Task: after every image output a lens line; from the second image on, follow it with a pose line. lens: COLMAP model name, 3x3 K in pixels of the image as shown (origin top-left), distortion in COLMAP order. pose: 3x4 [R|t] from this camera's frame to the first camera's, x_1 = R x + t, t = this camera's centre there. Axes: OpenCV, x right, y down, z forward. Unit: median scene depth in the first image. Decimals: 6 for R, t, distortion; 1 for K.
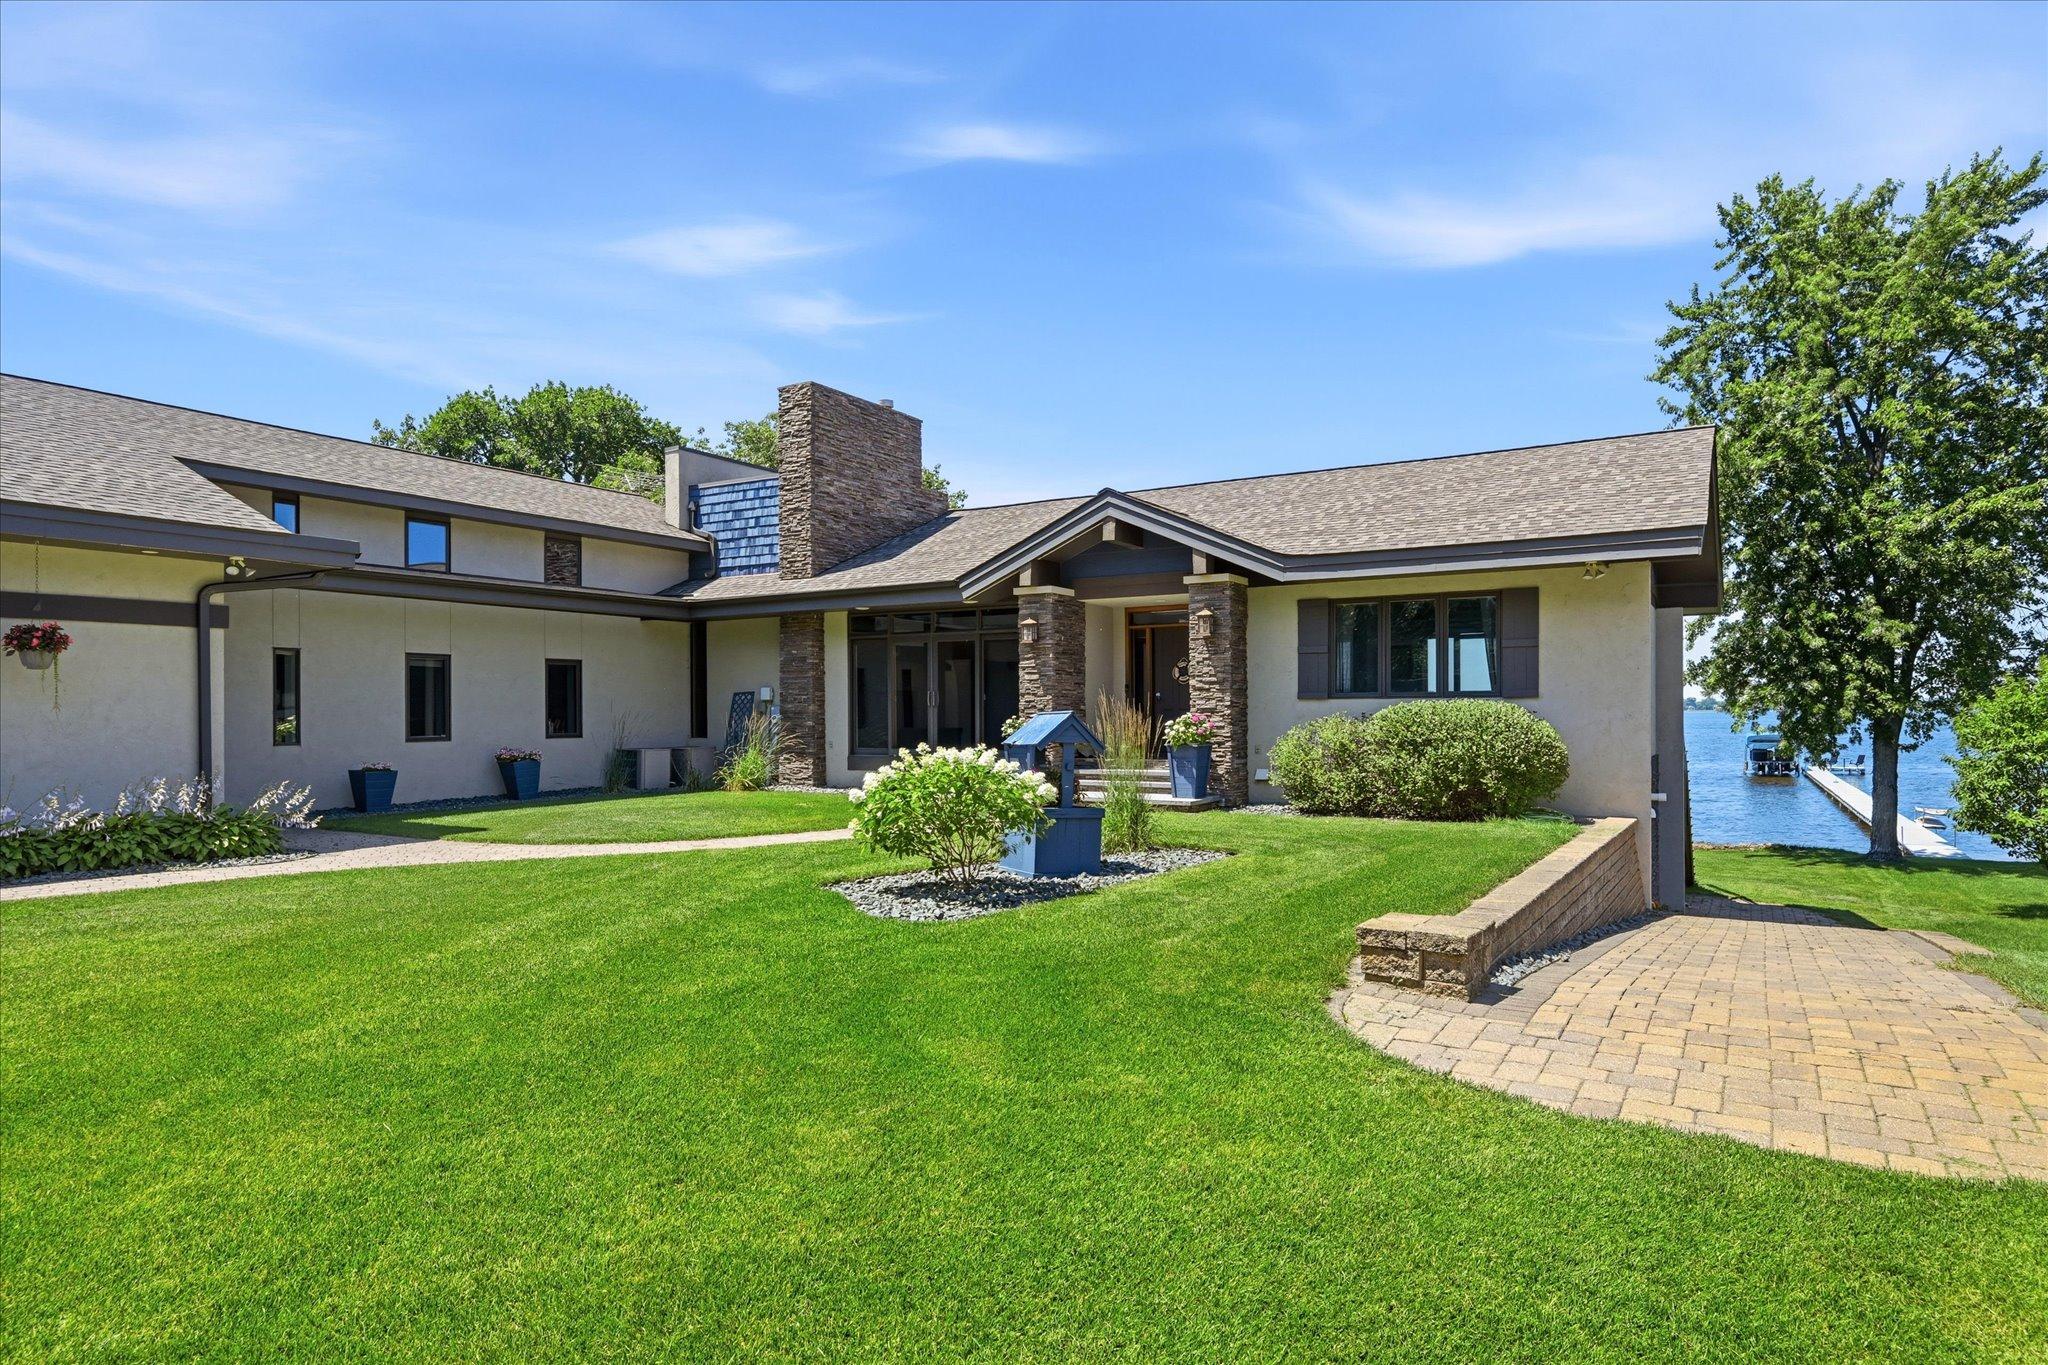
lens RADIAL K [[1196.5, 0, 1026.2], [0, 1196.5, 720.4], [0, 0, 1]] dist [-0.001270, 0.002443]
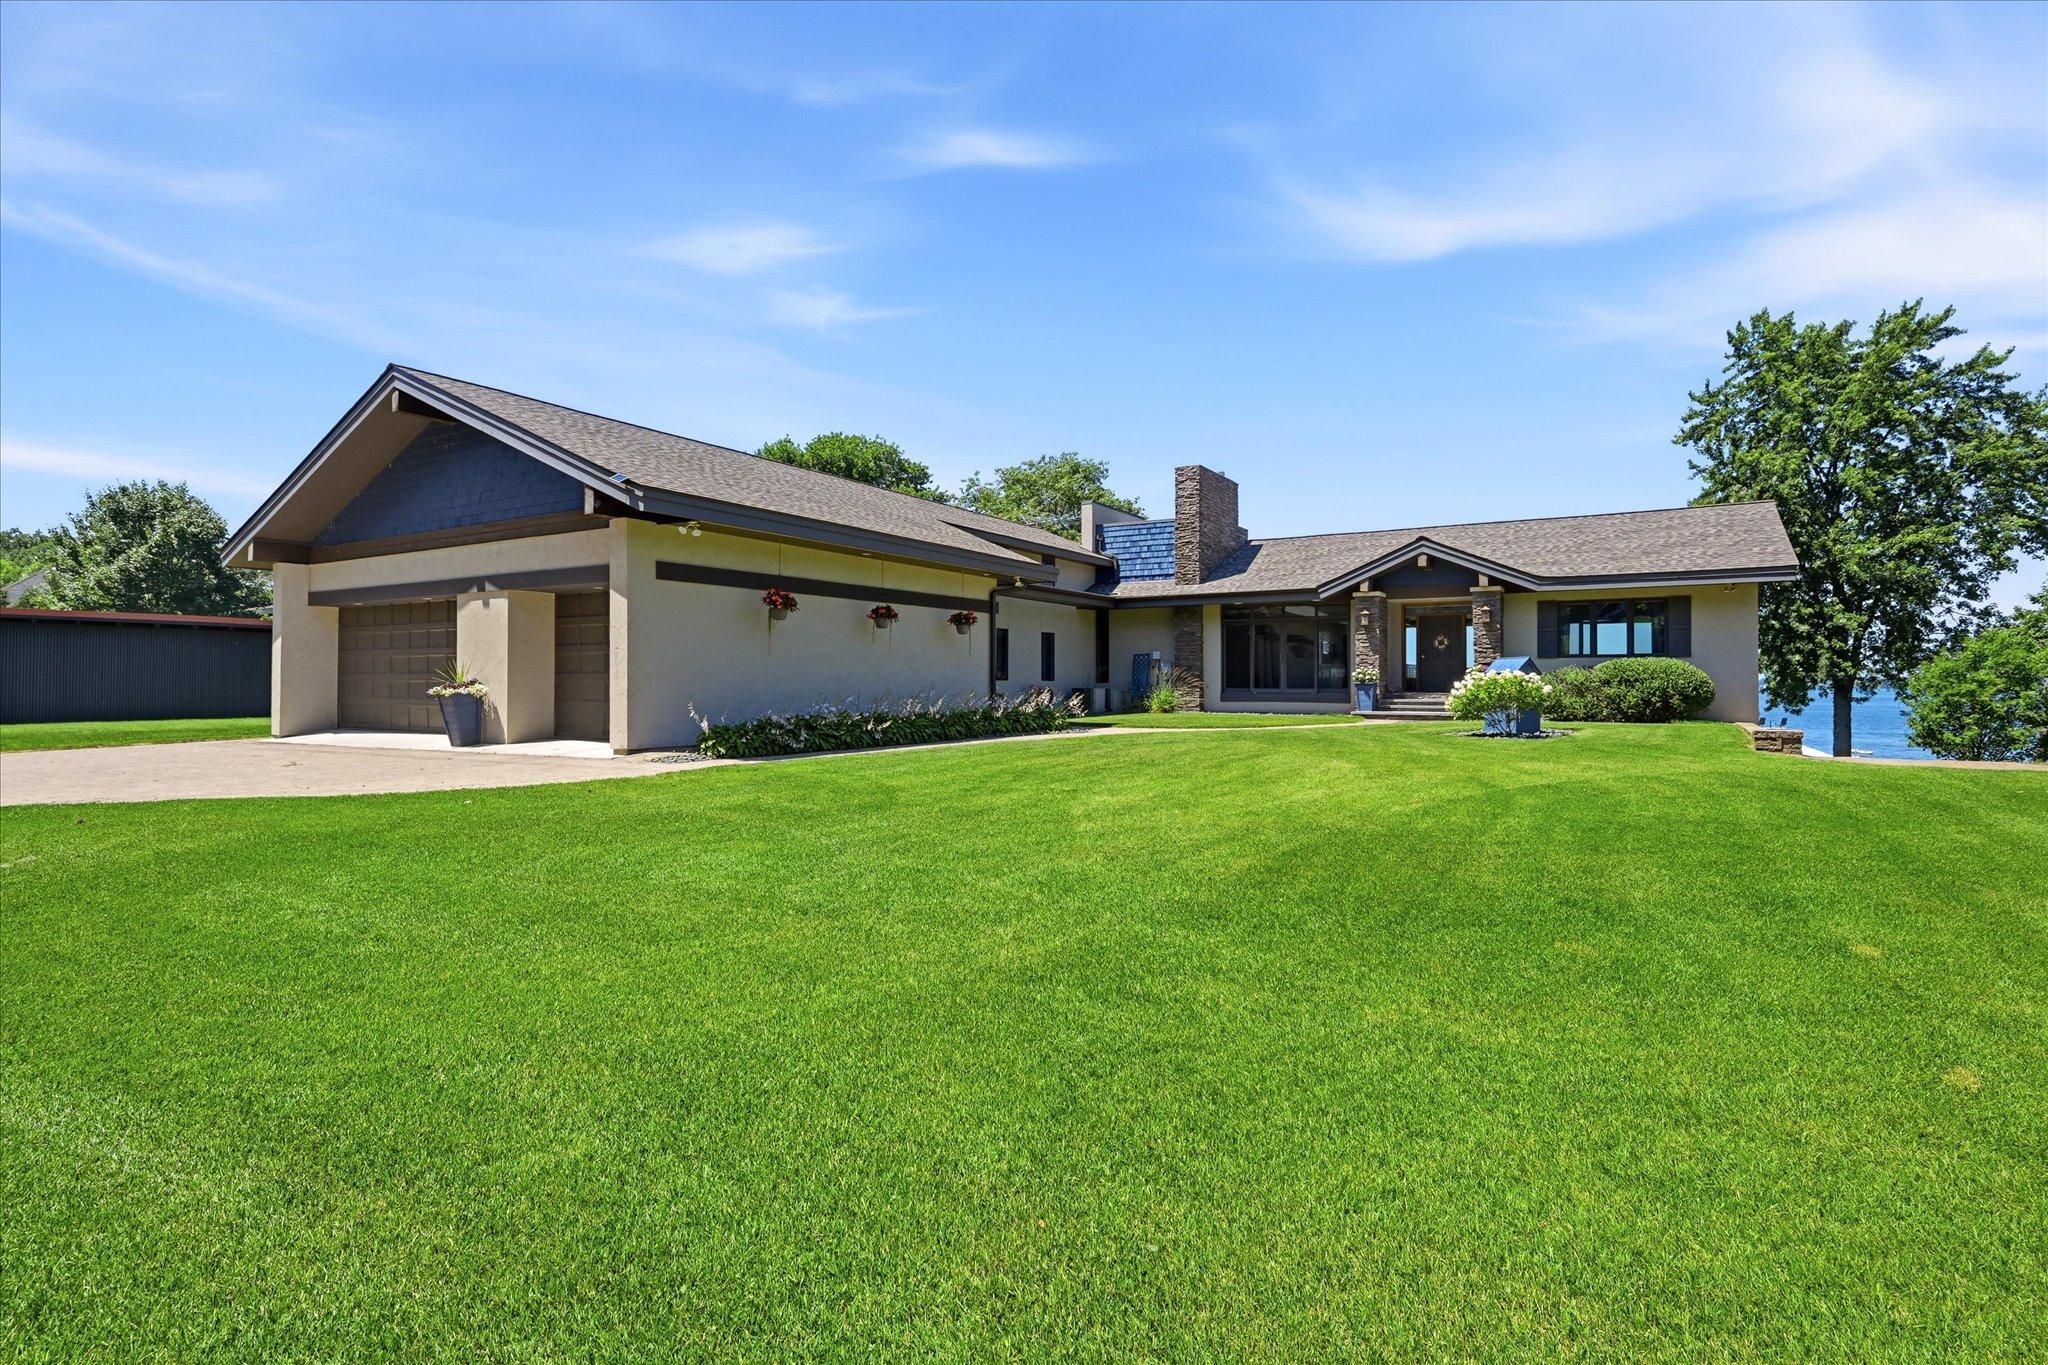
lens RADIAL K [[1010.5, 0, 1024.0], [0, 1010.5, 682.5], [0, 0, 1]] dist [0.000056, -0.001360]
pose [[0.999780, 0.008076, -0.019341, -0.365245], [-0.008225, 0.999937, -0.007627, 0.026127], [0.019278, 0.007785, 0.999784, -0.361546]]
